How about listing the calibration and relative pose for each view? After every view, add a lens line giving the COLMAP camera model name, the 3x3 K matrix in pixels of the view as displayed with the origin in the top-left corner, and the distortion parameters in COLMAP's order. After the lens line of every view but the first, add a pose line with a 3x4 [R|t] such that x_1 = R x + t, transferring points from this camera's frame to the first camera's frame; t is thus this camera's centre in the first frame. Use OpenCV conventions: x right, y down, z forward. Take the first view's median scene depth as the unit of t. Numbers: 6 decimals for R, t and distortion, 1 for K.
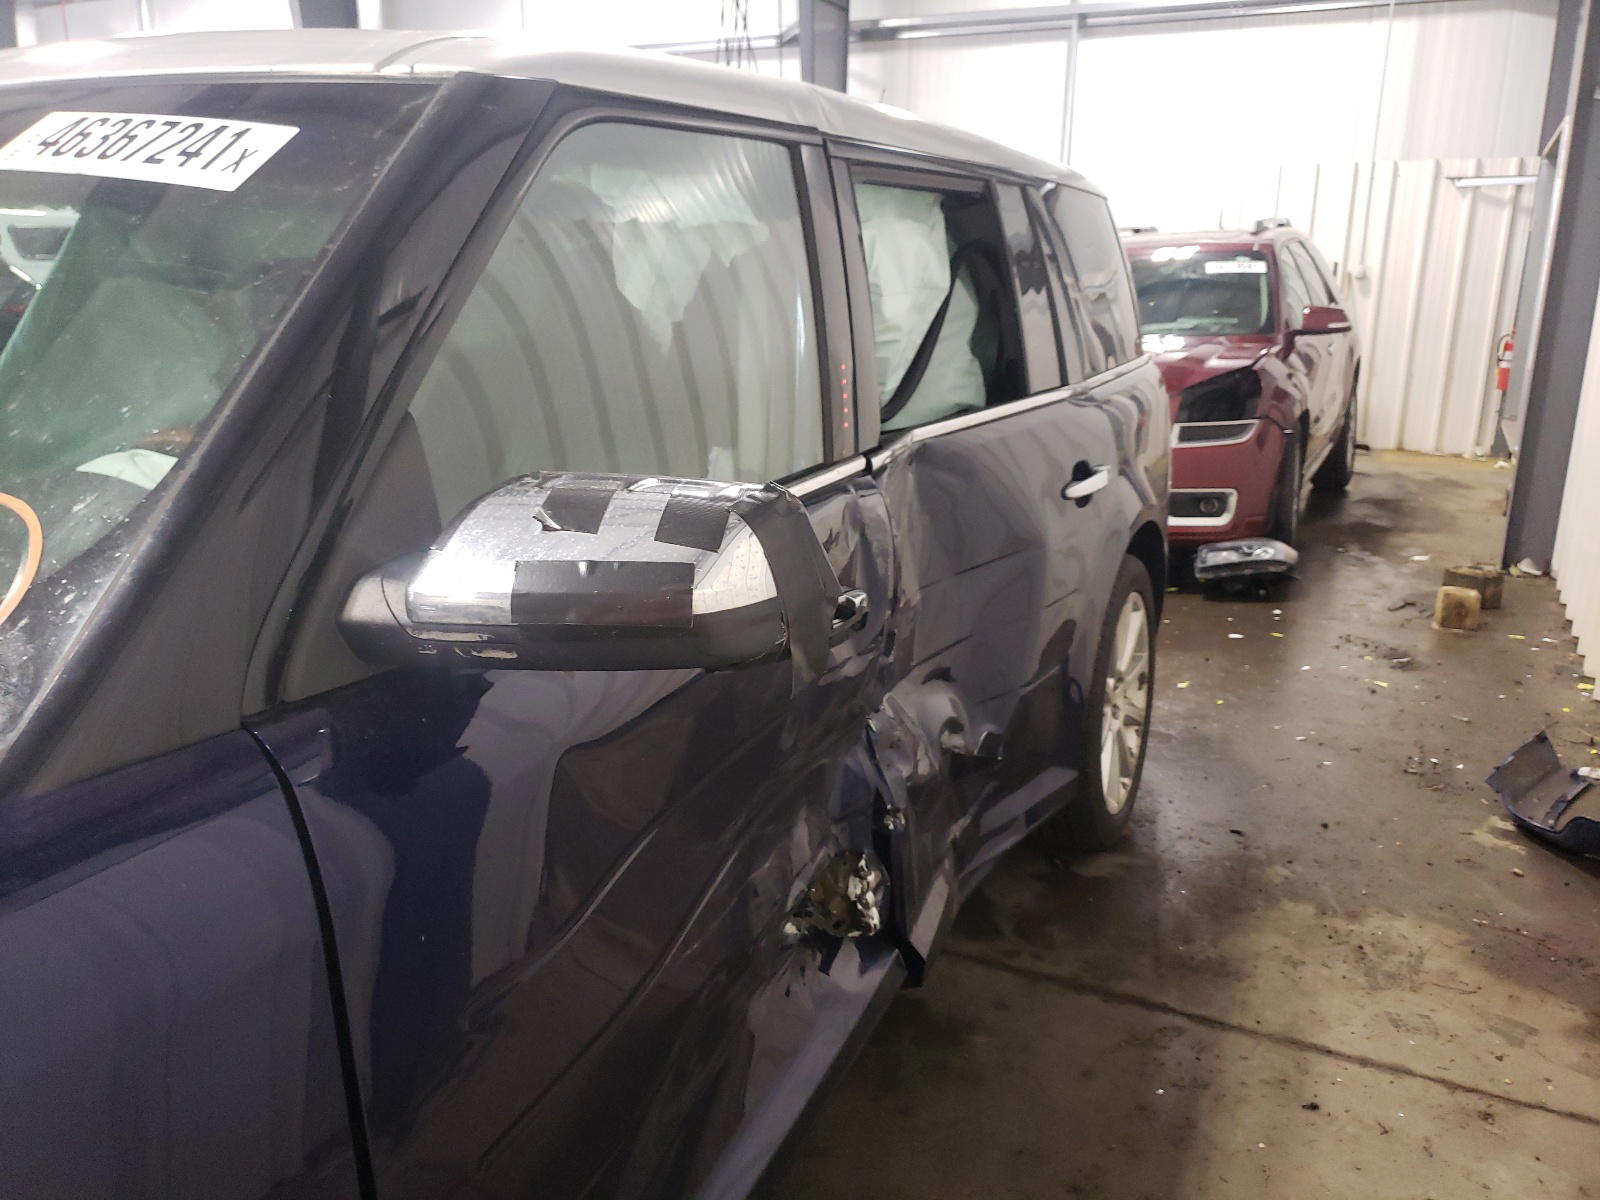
lens RADIAL K [[1249.1, 0, 800.0], [0, 1249.1, 600.0], [0, 0, 1]] dist [-0.000537, -0.000868]
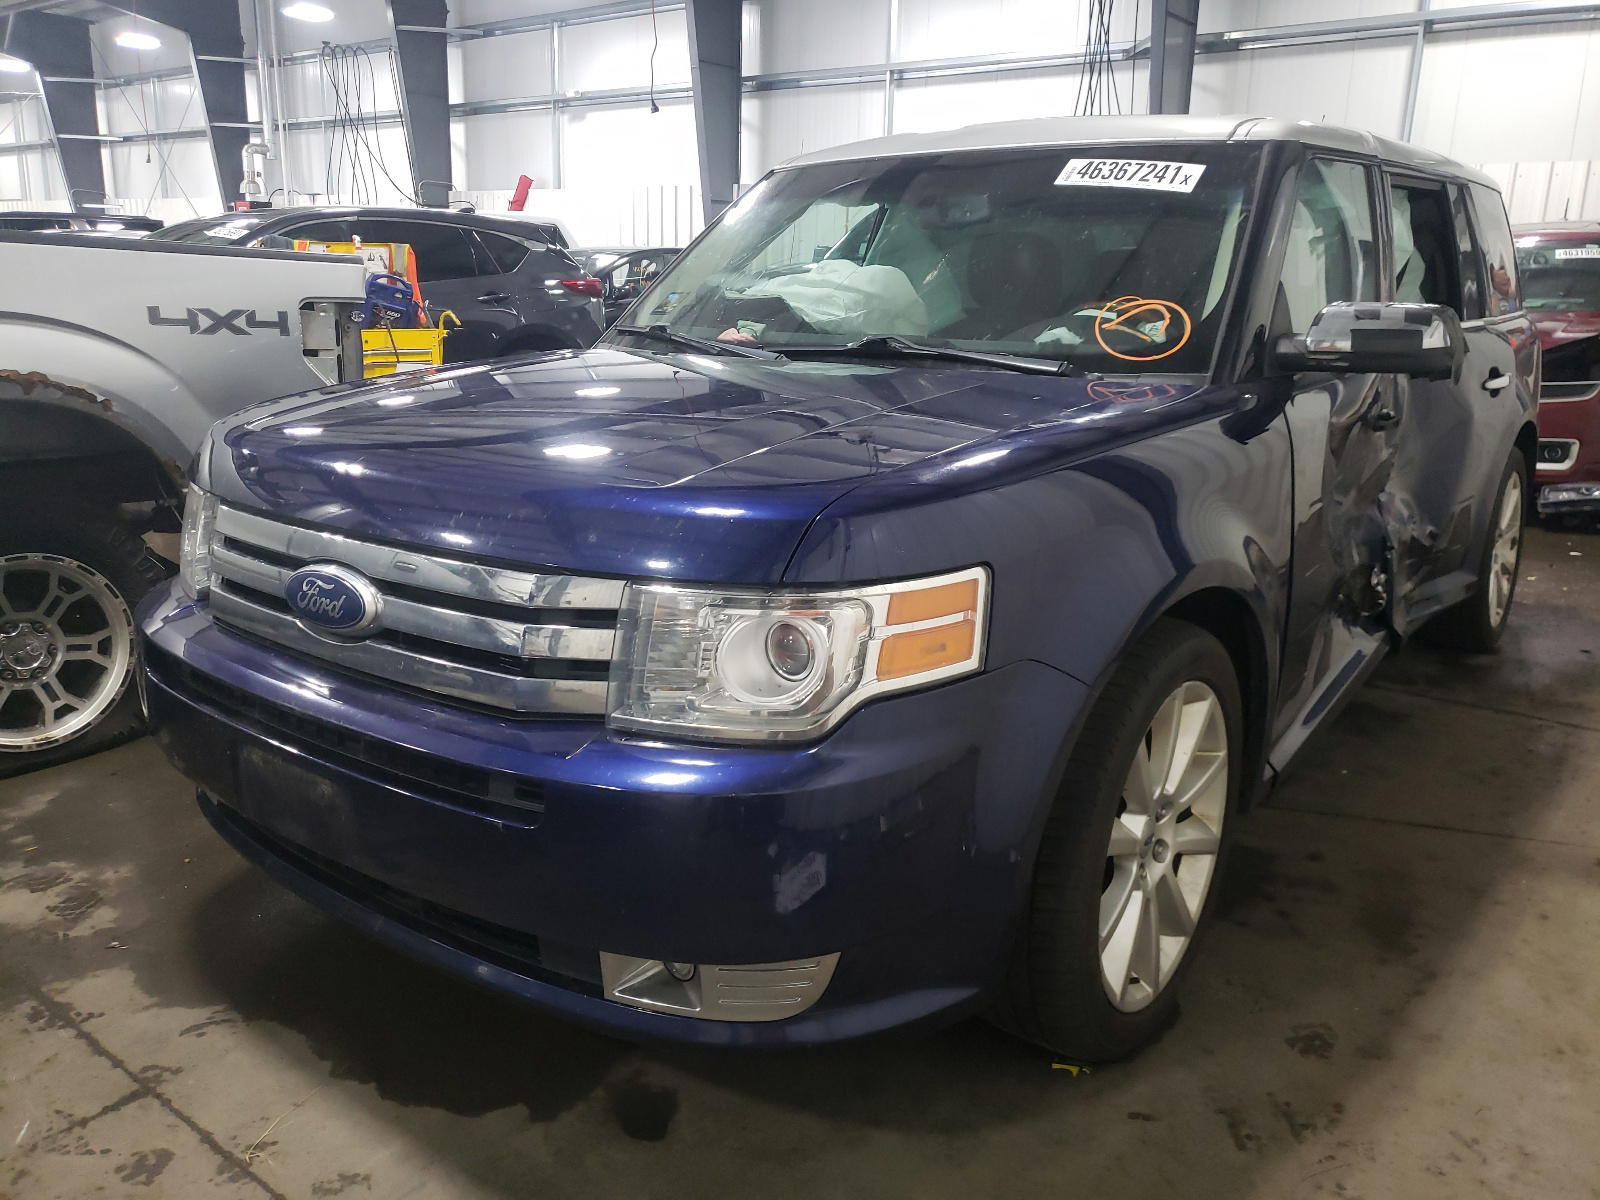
lens RADIAL K [[1300.0, 0, 800.0], [0, 1300.0, 600.0], [0, 0, 1]] dist [-0.005302, 0.060883]
pose [[0.983652, 0.050863, -0.172748, -0.249678], [-0.052918, 0.998572, -0.007308, 0.180065], [0.172130, 0.016330, 0.984939, -0.555578]]
